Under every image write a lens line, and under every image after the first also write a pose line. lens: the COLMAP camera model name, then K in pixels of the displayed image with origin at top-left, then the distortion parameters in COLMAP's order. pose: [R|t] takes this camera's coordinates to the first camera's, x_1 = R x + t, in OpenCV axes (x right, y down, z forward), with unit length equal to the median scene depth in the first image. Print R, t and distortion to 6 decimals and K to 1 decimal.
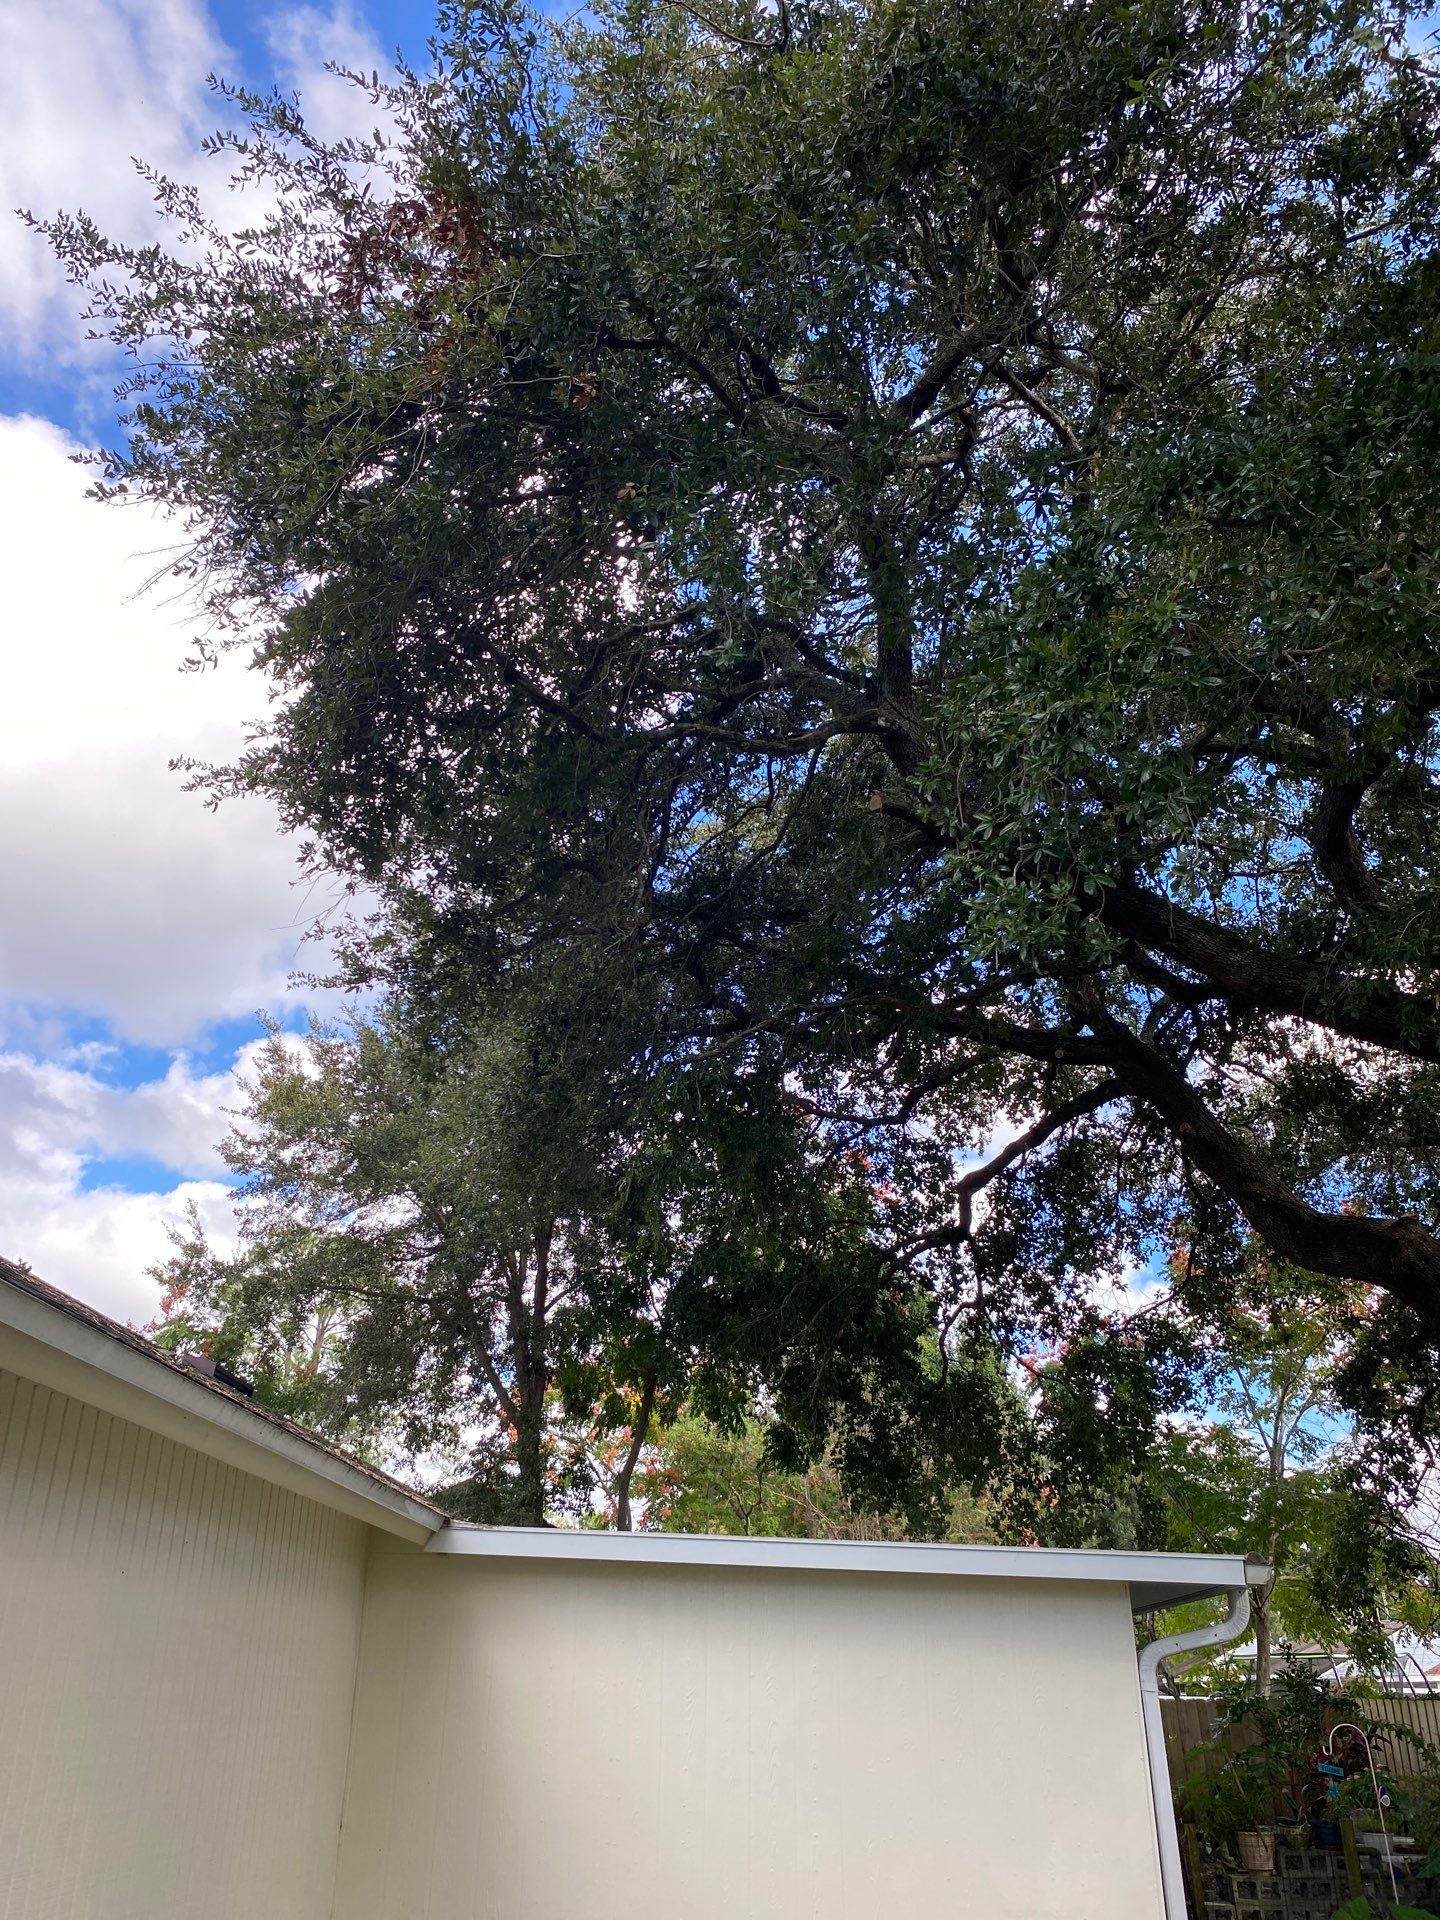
lens RADIAL K [[1489.3, 0, 719.0], [0, 1489.3, 976.7], [0, 0, 1]] dist [0.077988, -0.087821]
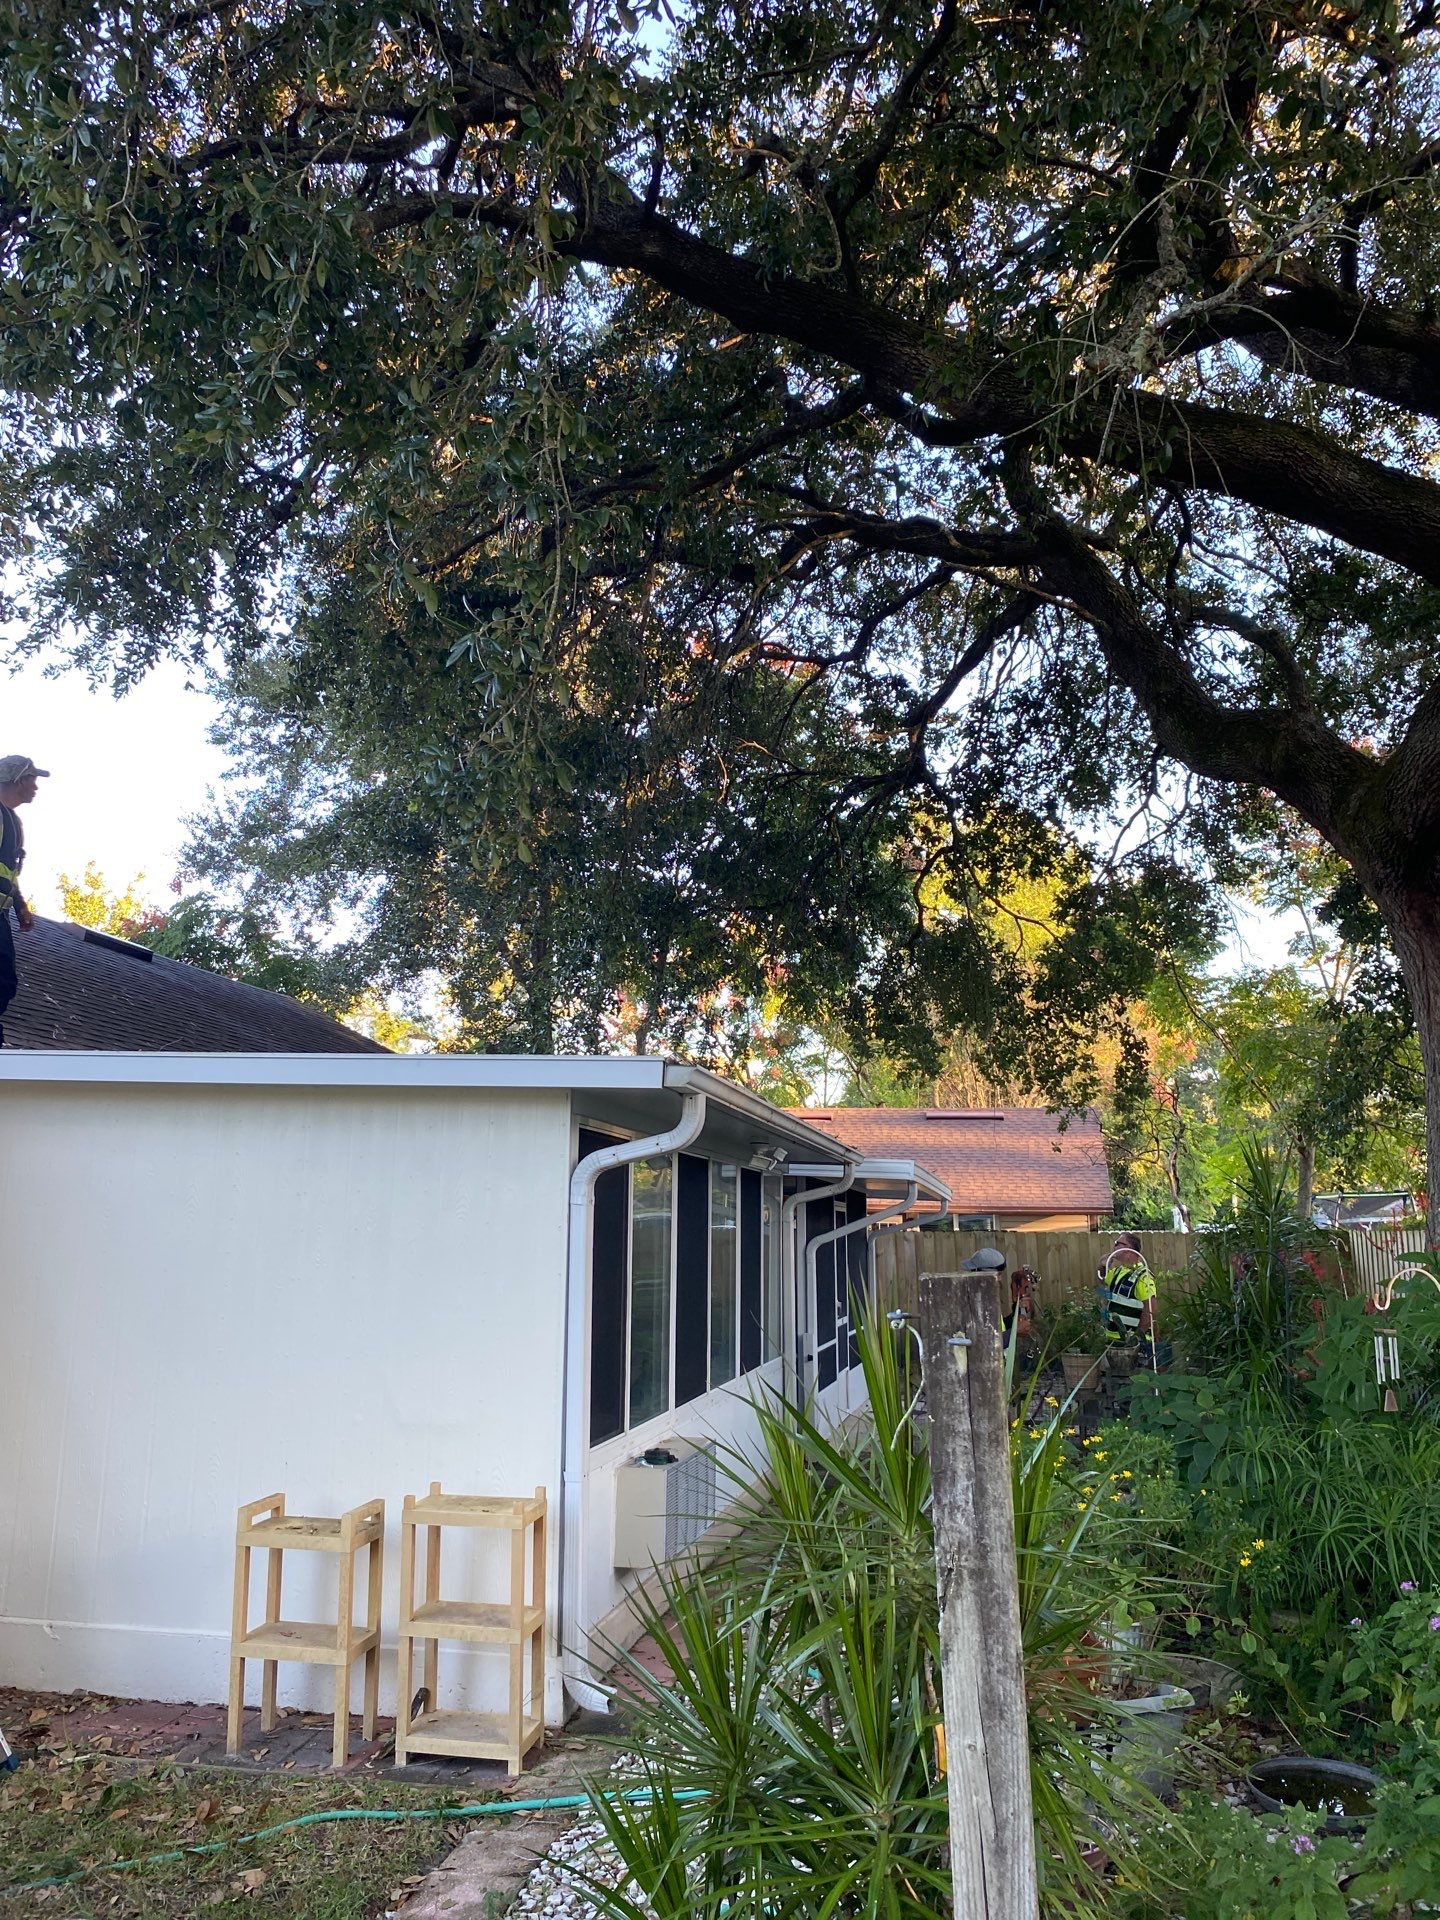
lens RADIAL K [[1479.1, 0, 722.5], [0, 1479.1, 954.4], [0, 0, 1]] dist [0.060257, -0.133251]
pose [[0.985932, -0.031418, -0.164165, 0.177596], [0.072524, 0.965313, 0.250819, 0.039271], [0.150591, -0.259197, 0.954012, 0.069230]]
